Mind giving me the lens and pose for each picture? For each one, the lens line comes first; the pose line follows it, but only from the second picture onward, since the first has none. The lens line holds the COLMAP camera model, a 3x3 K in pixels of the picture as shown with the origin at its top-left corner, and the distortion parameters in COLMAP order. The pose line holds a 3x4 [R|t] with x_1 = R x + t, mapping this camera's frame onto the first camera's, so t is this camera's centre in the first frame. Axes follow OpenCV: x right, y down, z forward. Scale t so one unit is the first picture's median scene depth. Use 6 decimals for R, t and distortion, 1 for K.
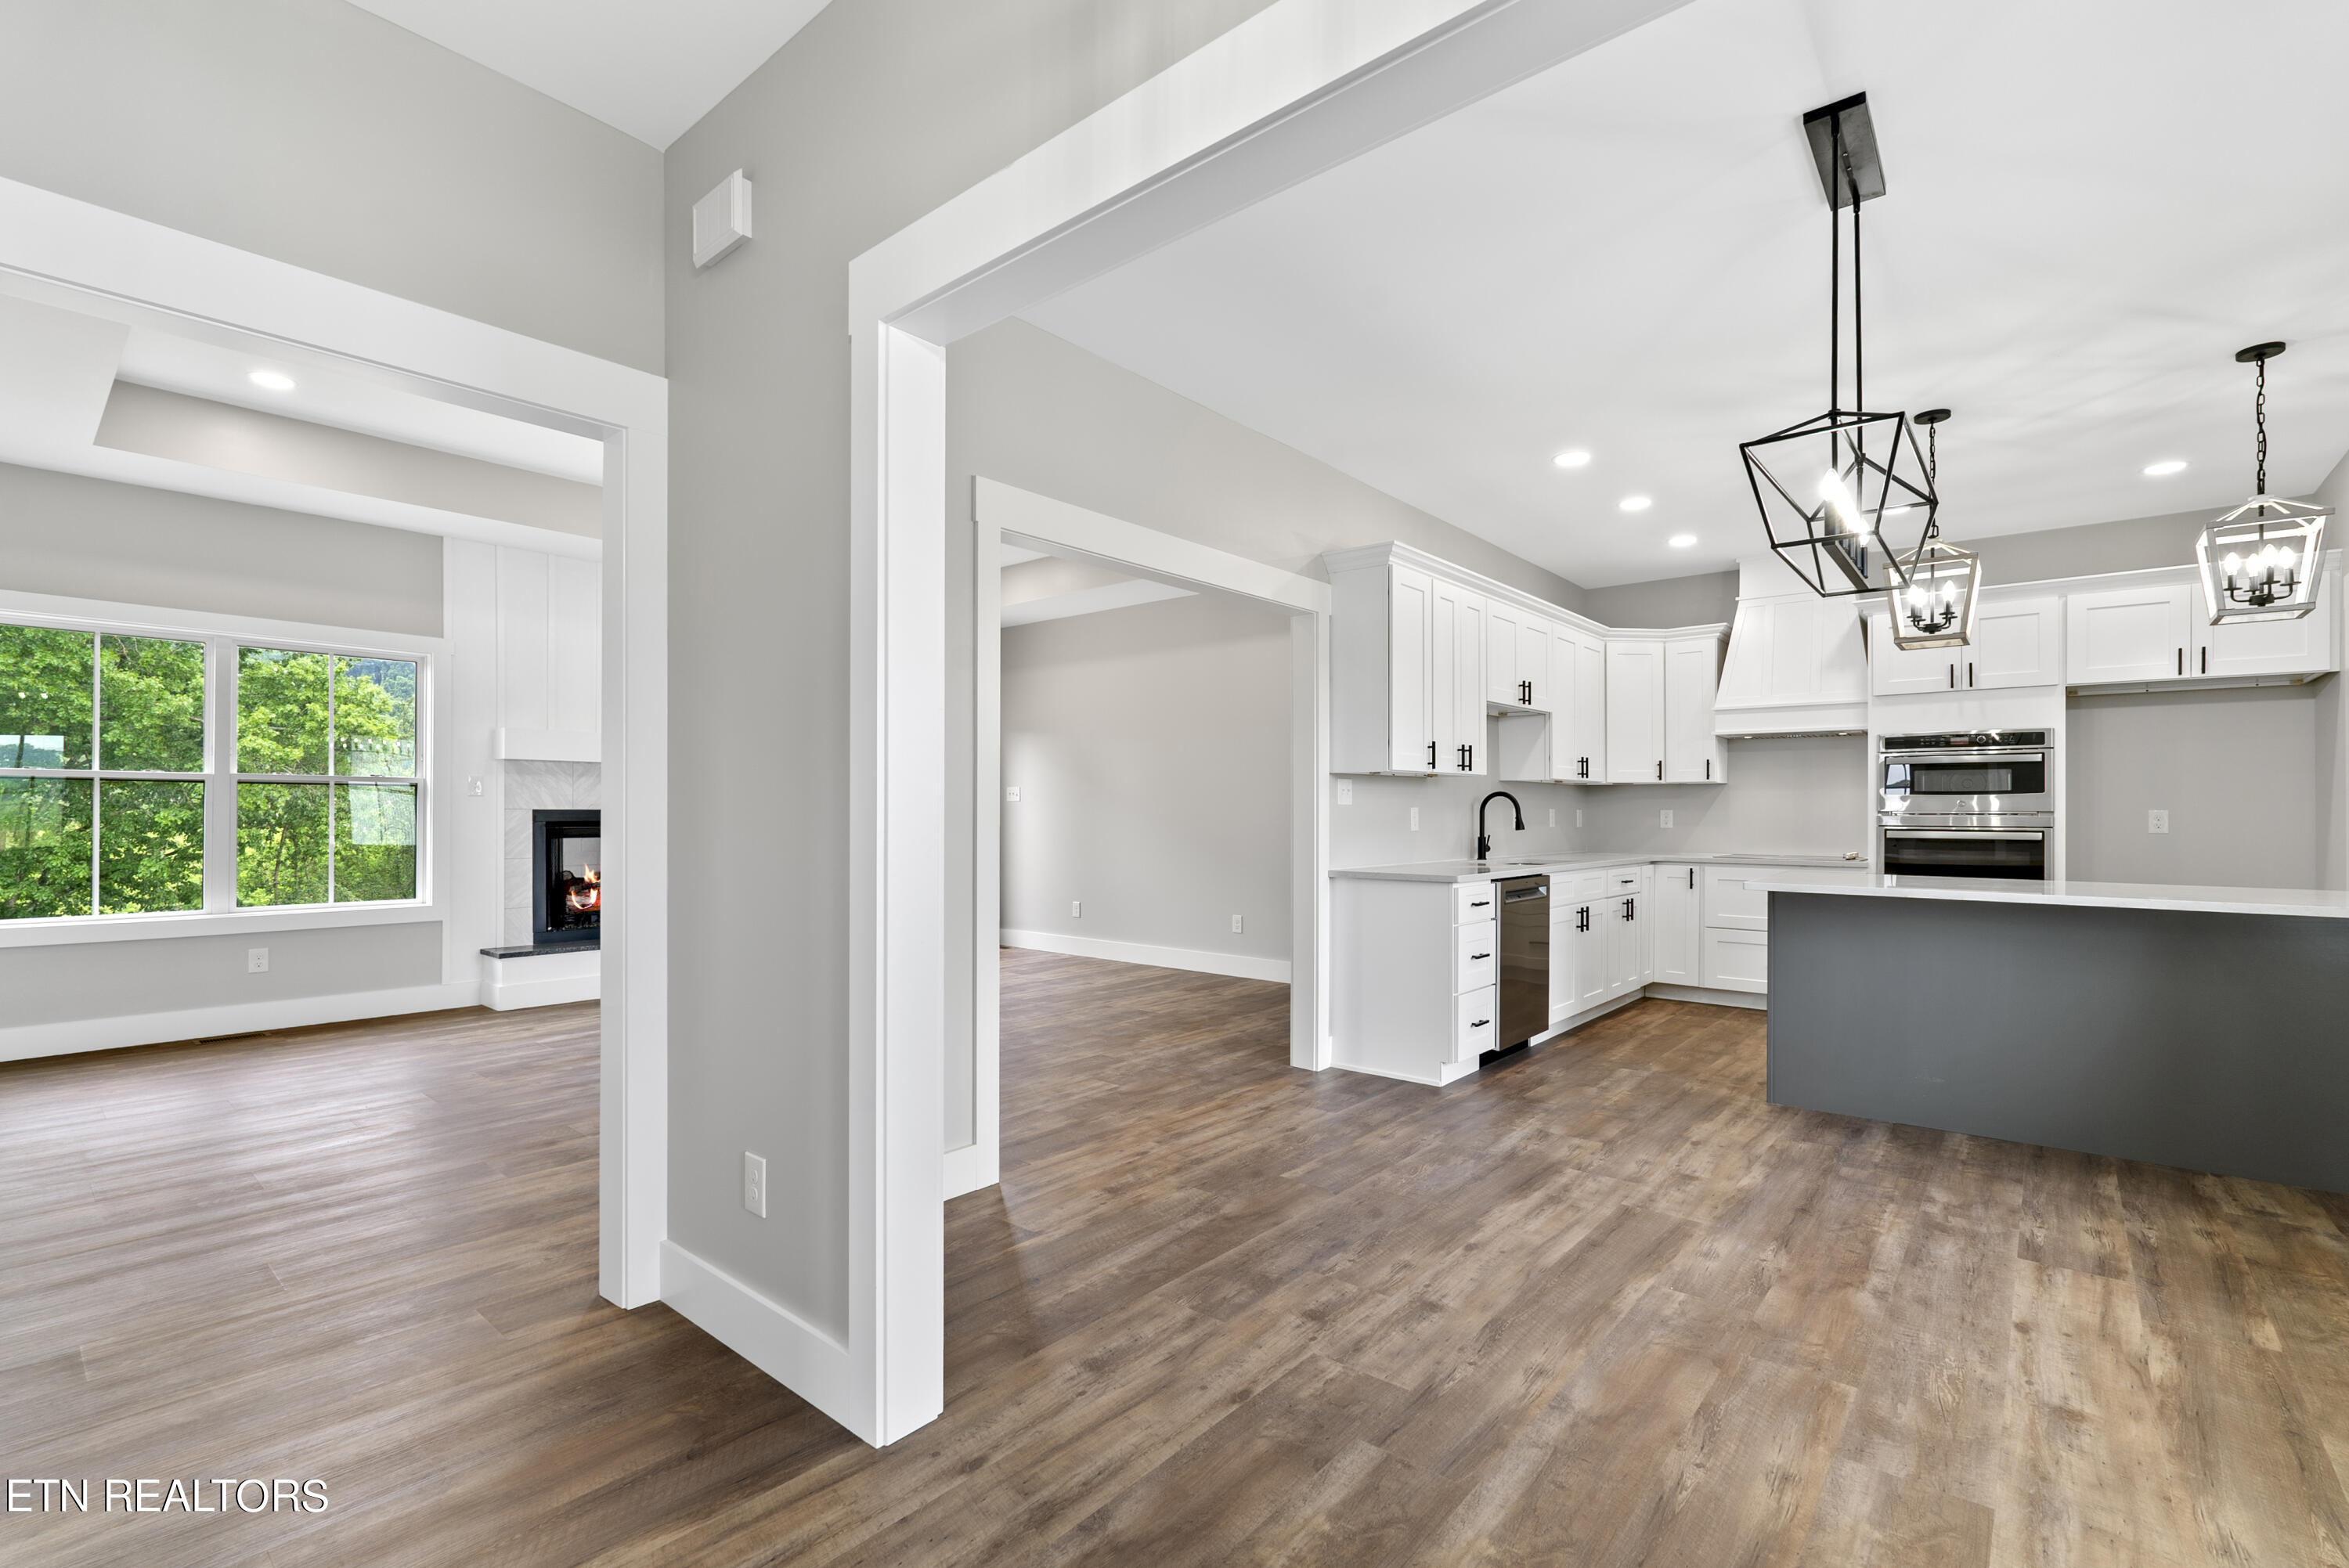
lens RADIAL K [[1041.3, 0, 1172.2], [0, 1041.3, 804.3], [0, 0, 1]] dist [-0.006870, 0.000286]
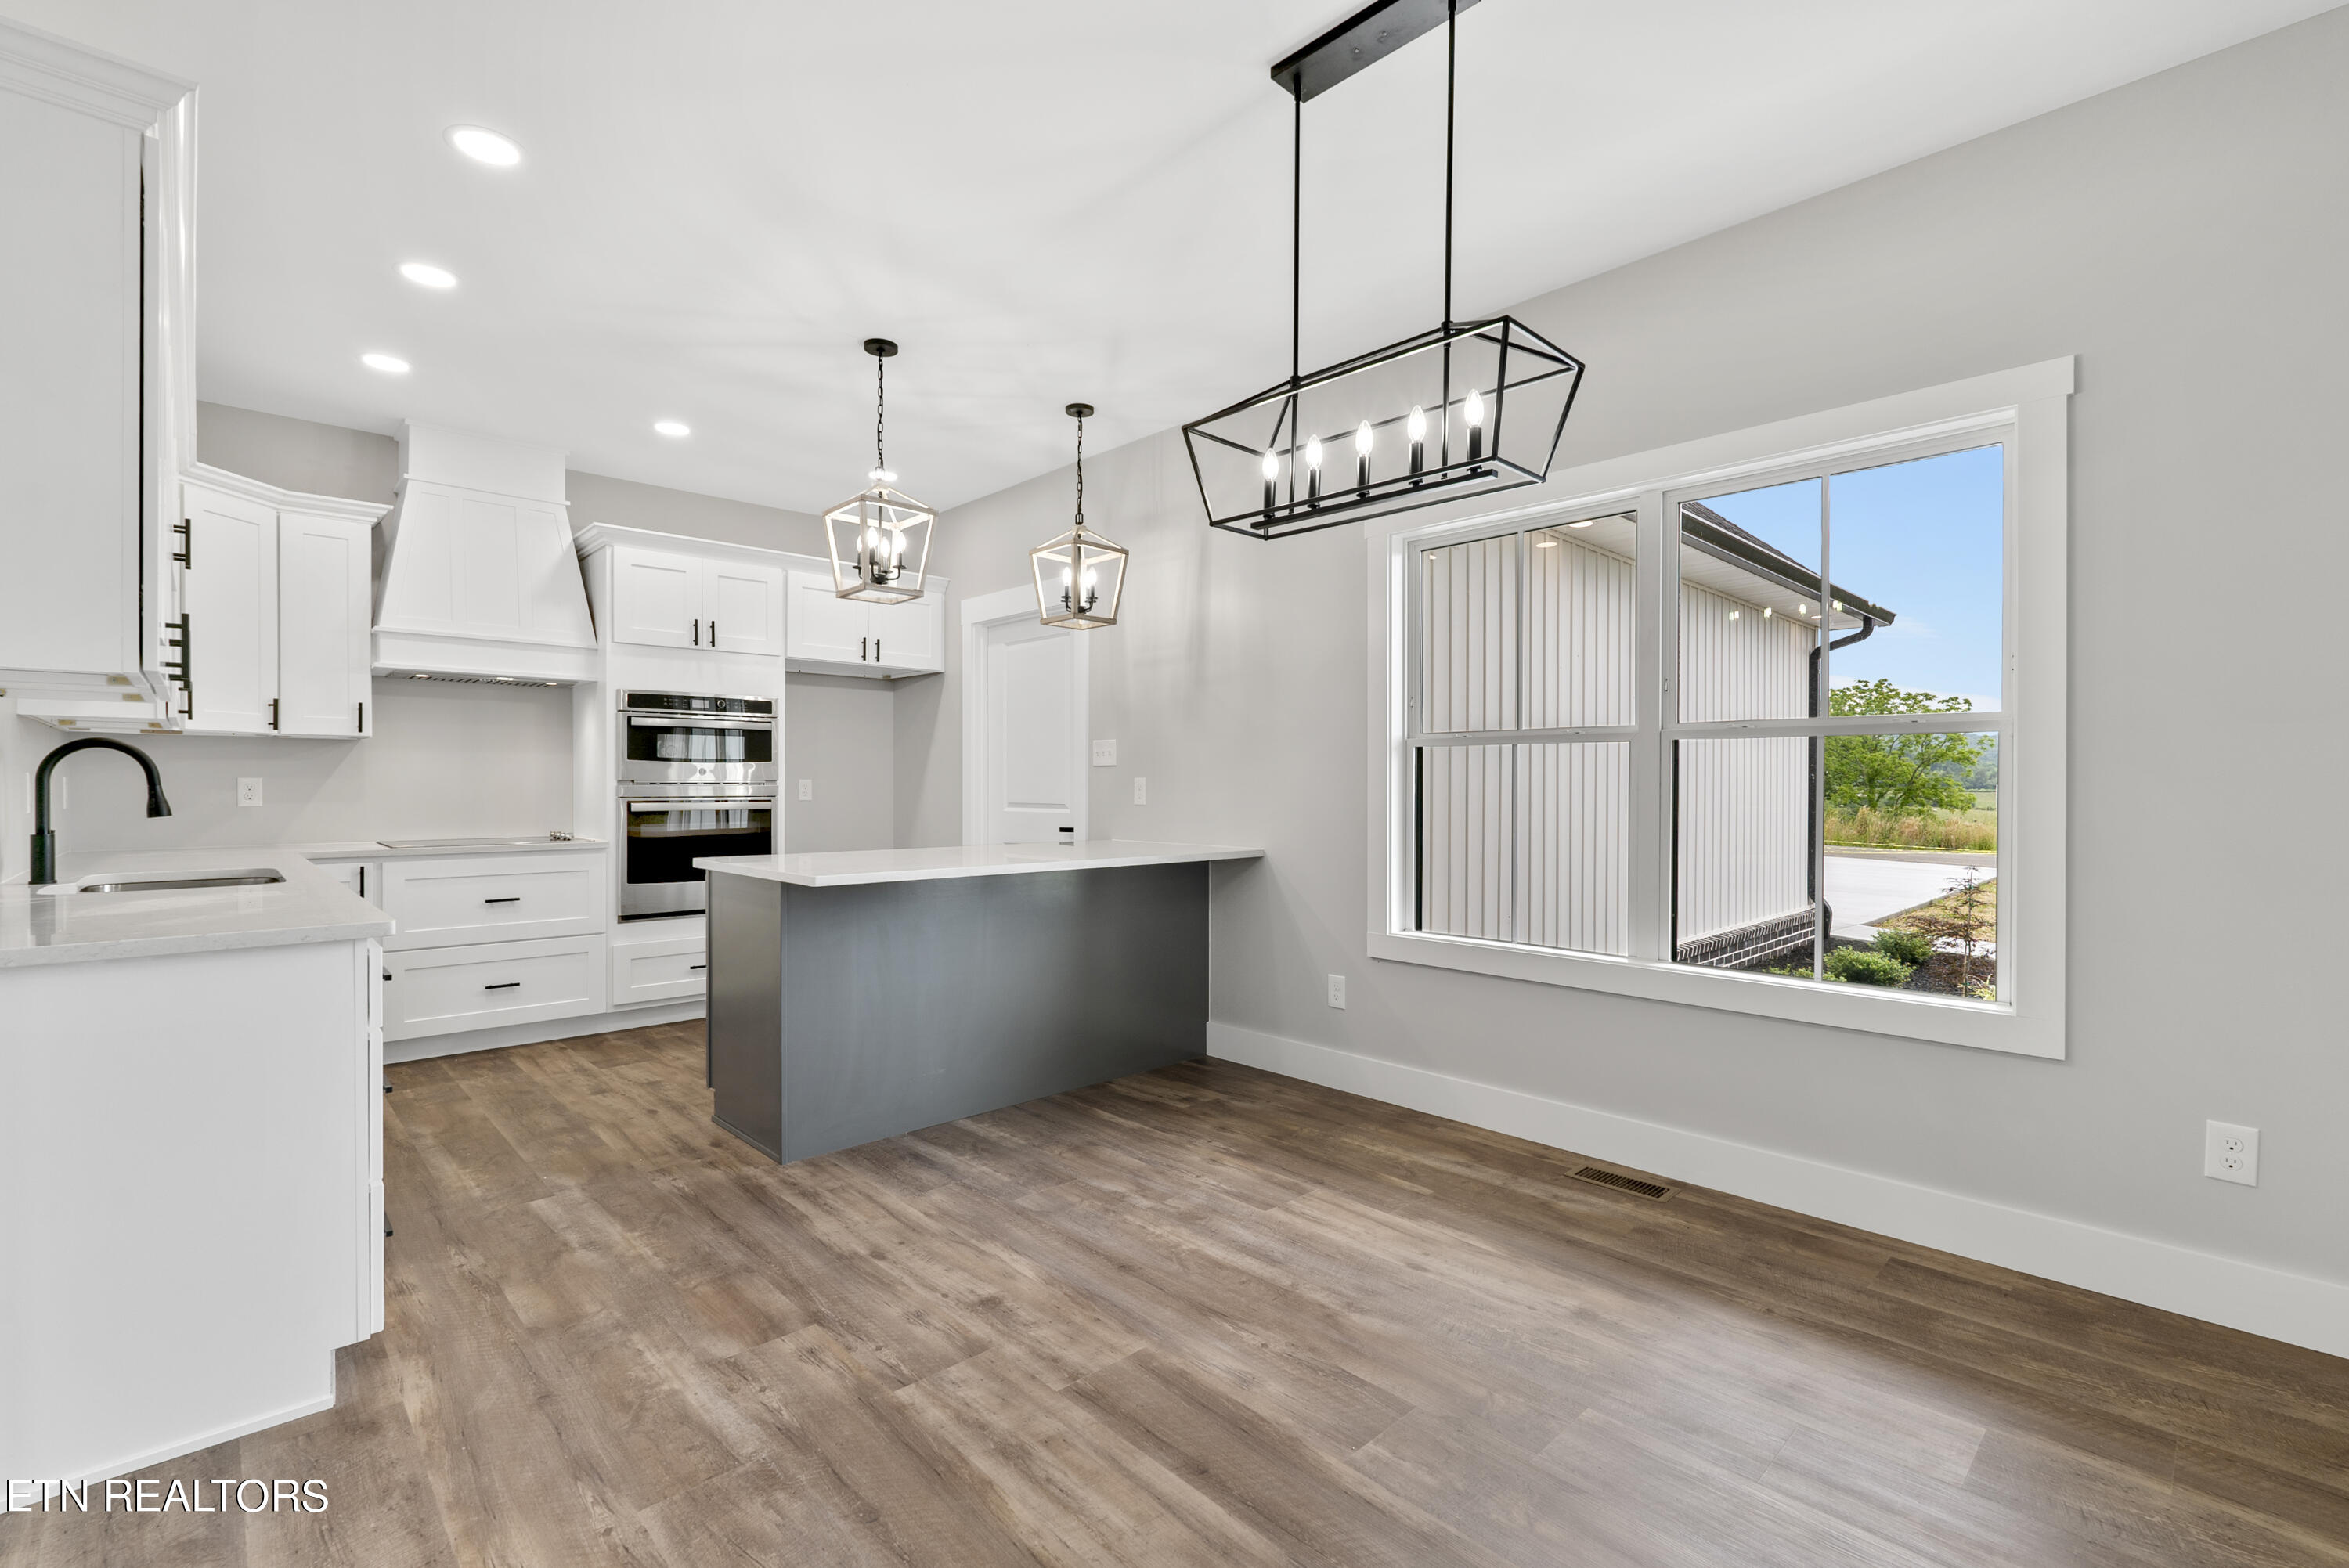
lens RADIAL K [[1033.9, 0, 1176.7], [0, 1033.9, 785.8], [0, 0, 1]] dist [-0.002934, -0.000334]
pose [[0.104766, -0.004379, 0.994487, -0.147814], [-0.008166, 0.999953, 0.005264, 0.004364], [-0.994463, -0.008673, 0.104725, 0.653942]]
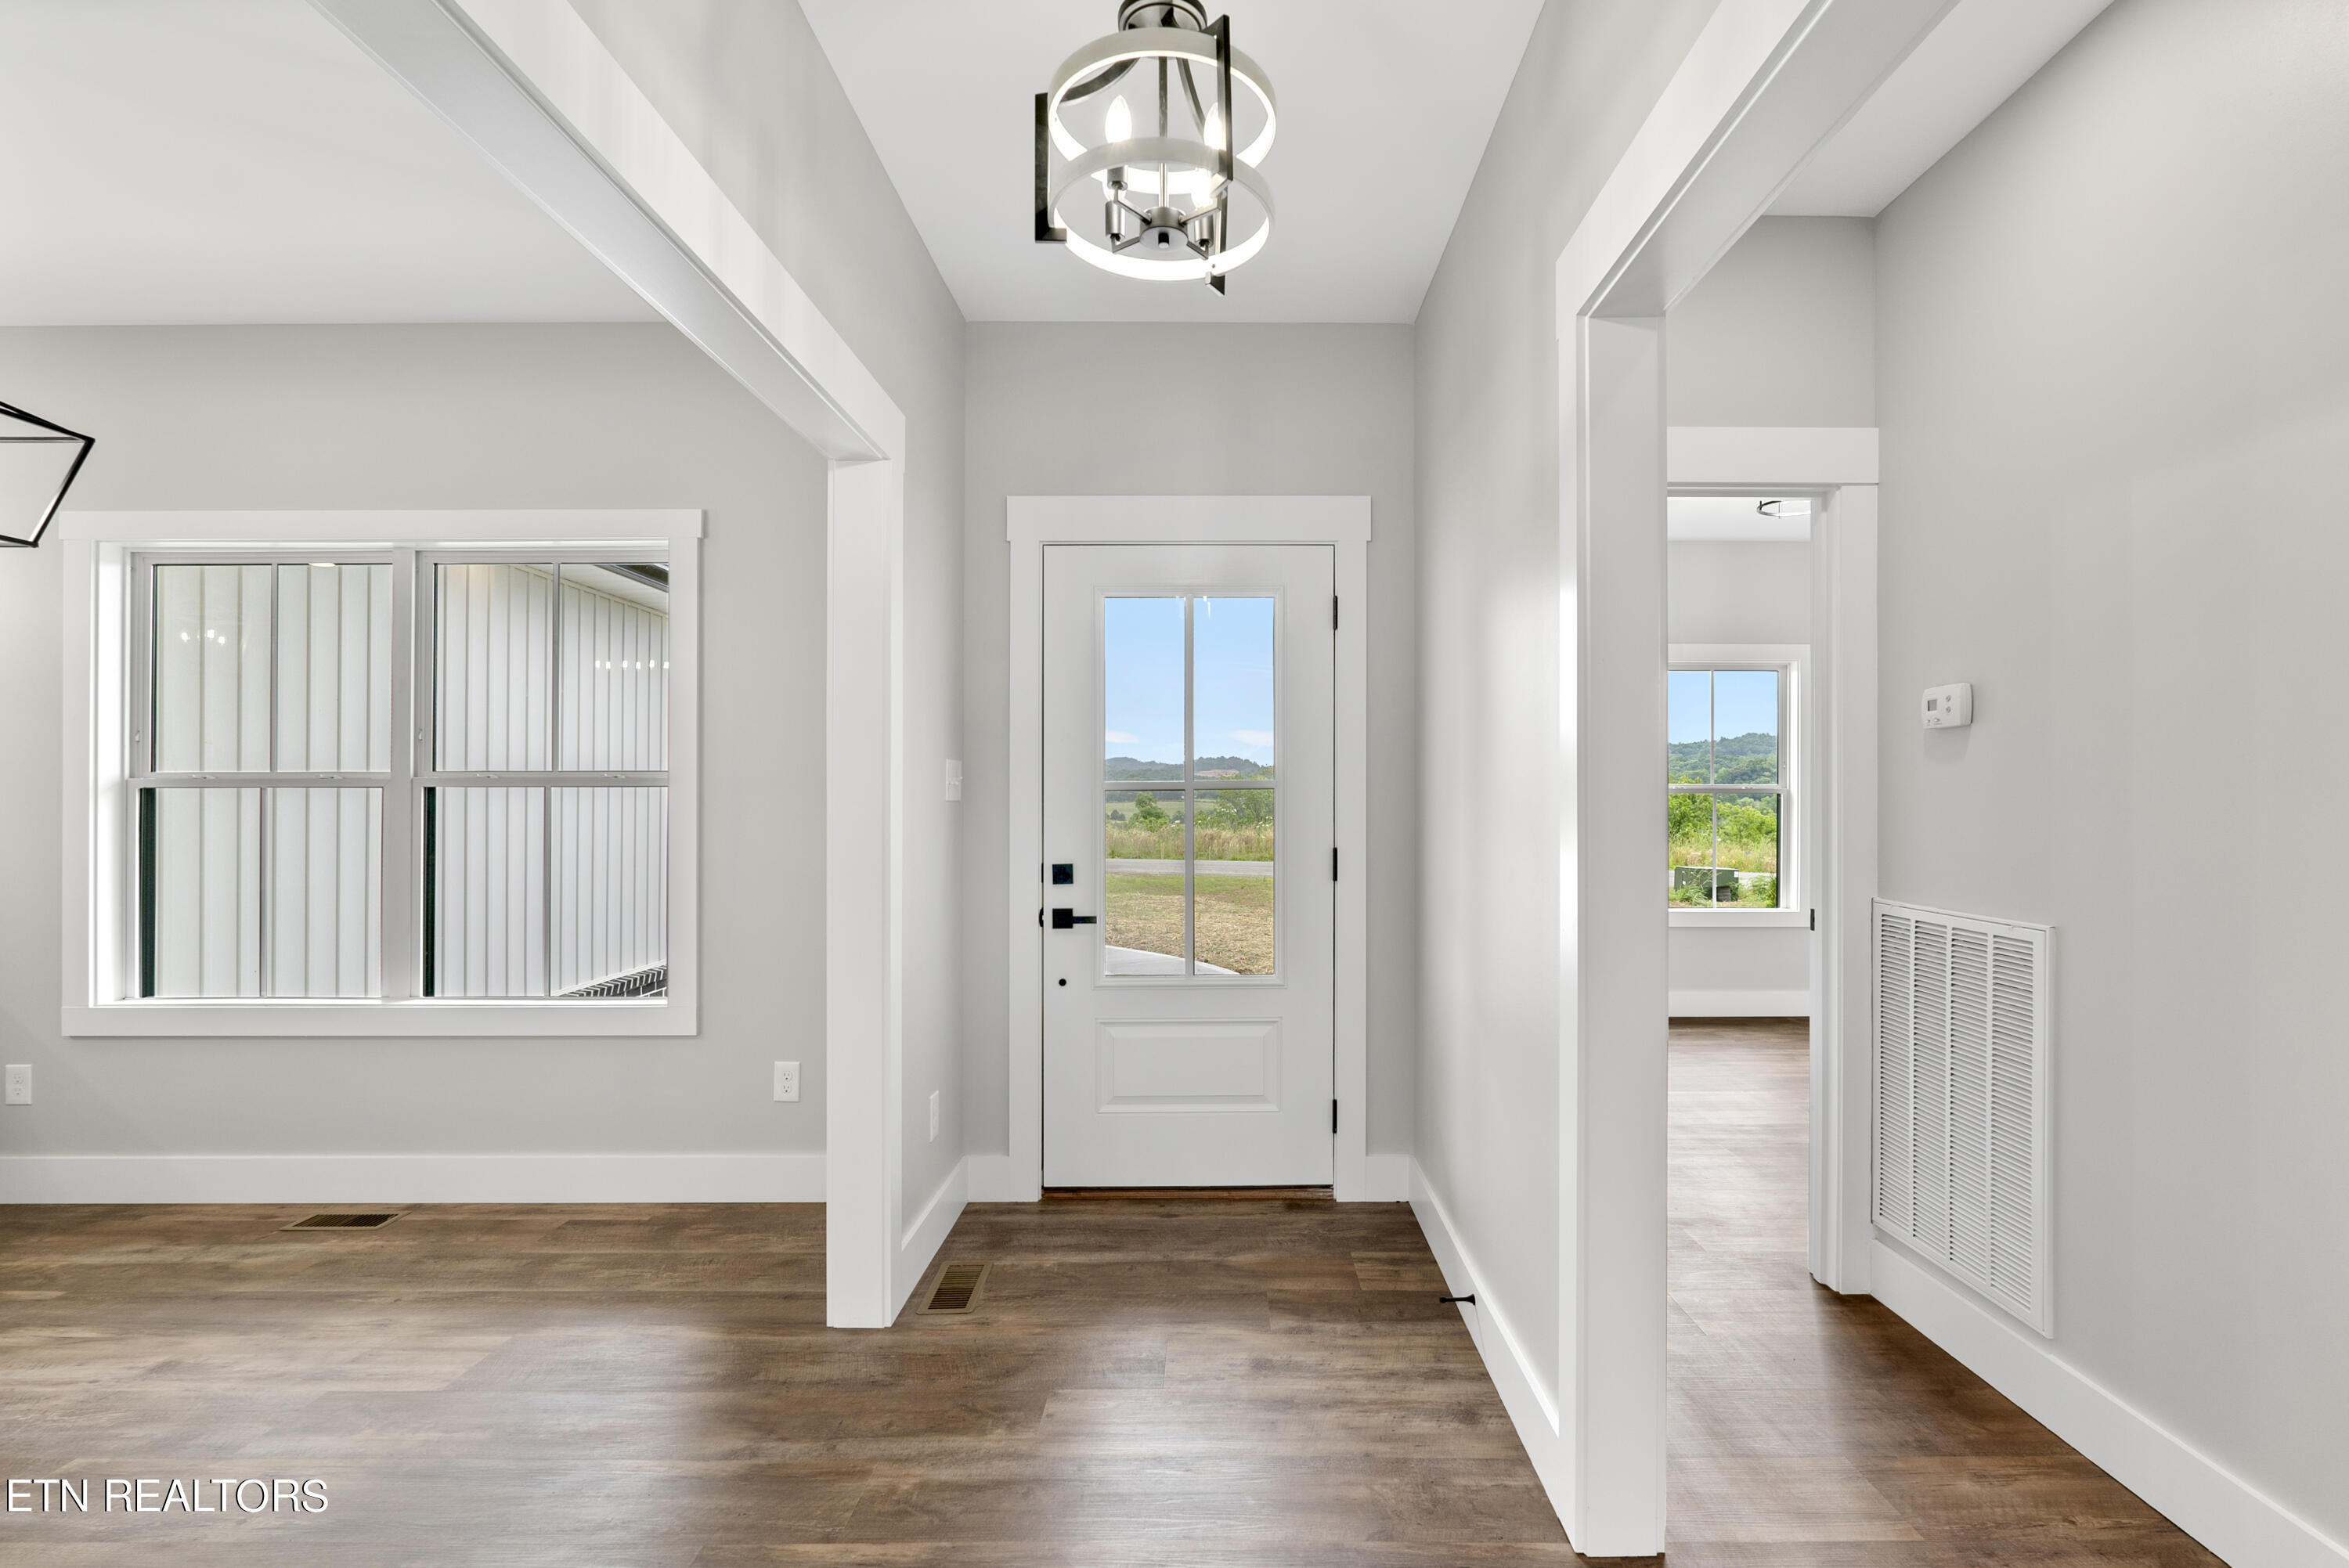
lens RADIAL K [[1002.1, 0, 1185.9], [0, 1002.1, 822.7], [0, 0, 1]] dist [-0.001063, -0.000395]
pose [[-0.648725, 0.002850, 0.761018, -0.330773], [-0.004092, 0.999965, -0.007233, 0.002110], [-0.761012, -0.007806, -0.648691, 0.425005]]
